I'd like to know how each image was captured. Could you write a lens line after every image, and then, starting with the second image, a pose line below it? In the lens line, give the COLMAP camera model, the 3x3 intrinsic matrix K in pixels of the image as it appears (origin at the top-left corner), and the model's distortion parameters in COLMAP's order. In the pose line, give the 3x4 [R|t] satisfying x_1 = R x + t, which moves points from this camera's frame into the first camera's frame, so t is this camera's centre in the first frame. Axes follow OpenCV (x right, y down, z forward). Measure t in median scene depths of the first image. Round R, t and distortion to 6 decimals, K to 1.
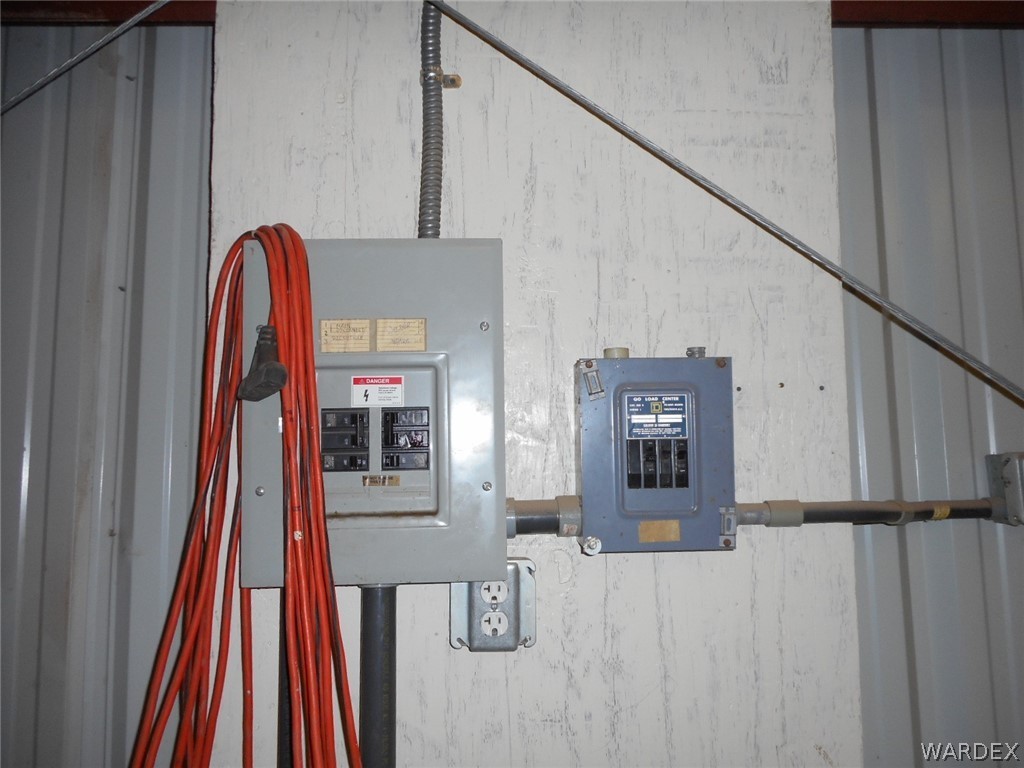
lens RADIAL K [[776.9, 0, 509.7], [0, 776.9, 375.9], [0, 0, 1]] dist [-0.002406, 0.016989]
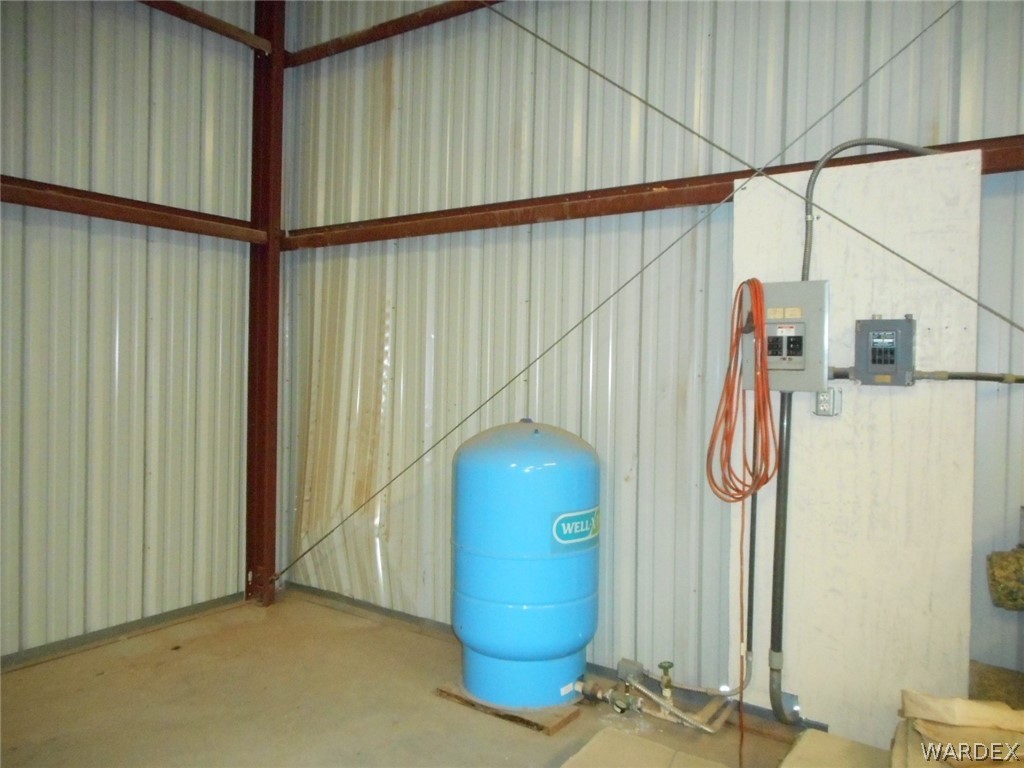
lens RADIAL K [[776.9, 0, 508.4], [0, 776.9, 373.7], [0, 0, 1]] dist [-0.002406, 0.016989]
pose [[0.811364, 0.037510, -0.583337, 0.752816], [0.037400, 0.992563, 0.115844, -0.211945], [0.583344, -0.115808, 0.803927, -2.177014]]
